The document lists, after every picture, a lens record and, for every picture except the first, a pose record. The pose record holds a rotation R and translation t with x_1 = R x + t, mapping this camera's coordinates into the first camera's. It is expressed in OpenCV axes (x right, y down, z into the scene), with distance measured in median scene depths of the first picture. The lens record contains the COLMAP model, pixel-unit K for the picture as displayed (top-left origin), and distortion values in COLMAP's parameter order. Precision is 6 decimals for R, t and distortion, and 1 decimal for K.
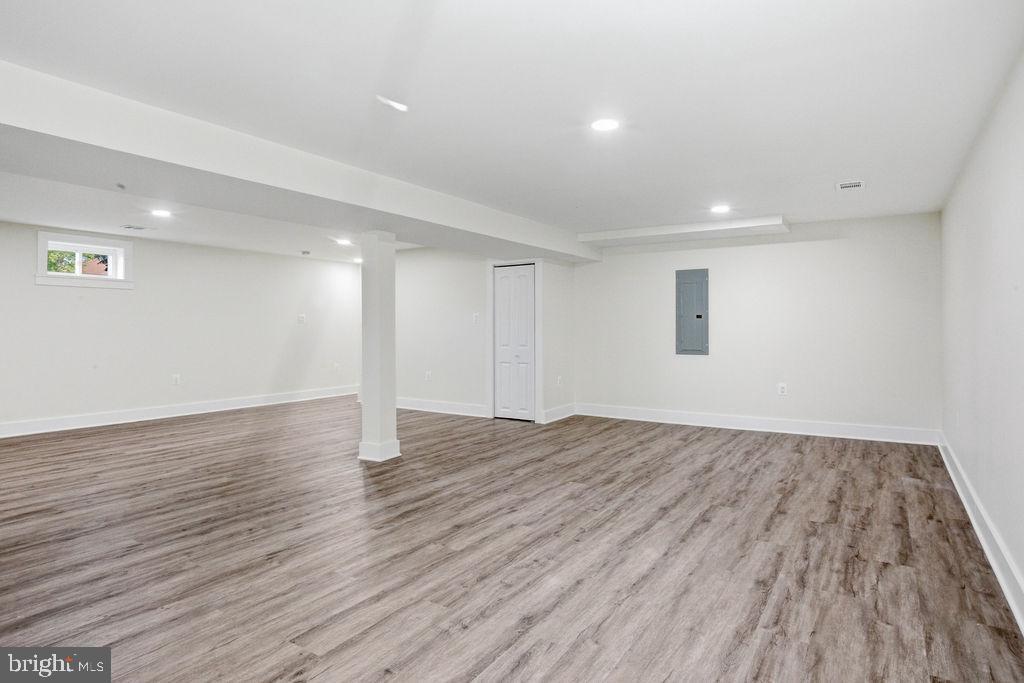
lens RADIAL K [[555.6, 0, 514.3], [0, 555.6, 332.9], [0, 0, 1]] dist [-0.006692, -0.000299]
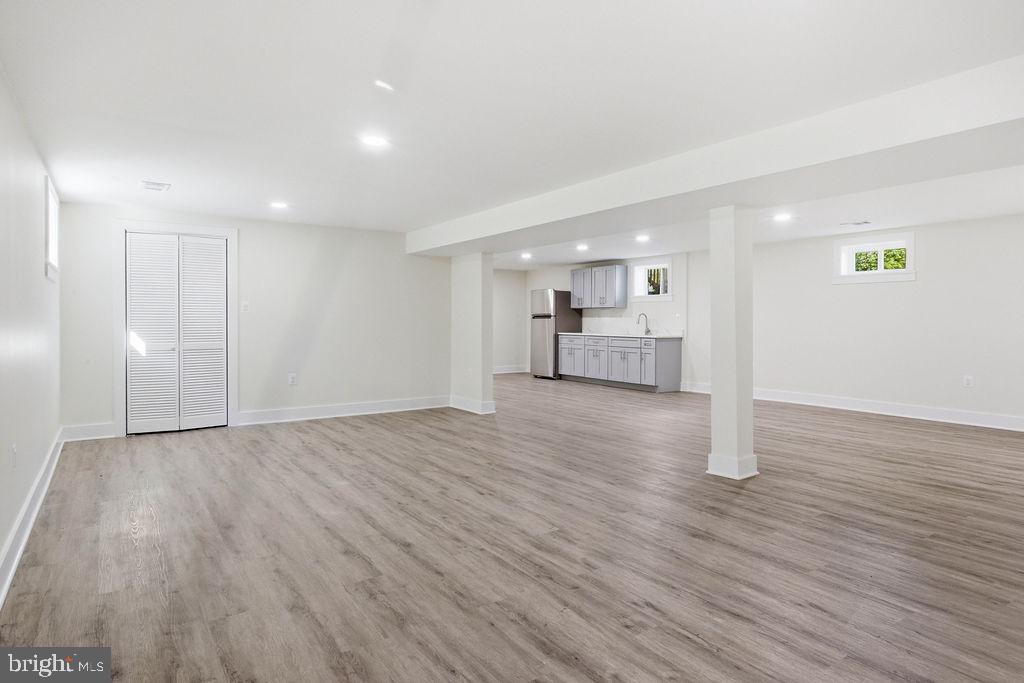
lens RADIAL K [[555.6, 0, 514.3], [0, 555.6, 332.9], [0, 0, 1]] dist [-0.006692, -0.000299]
pose [[-0.348254, 0.023126, -0.937115, 1.007809], [-0.006904, 0.999605, 0.027233, -0.018057], [0.937375, 0.015954, -0.347957, 1.481561]]
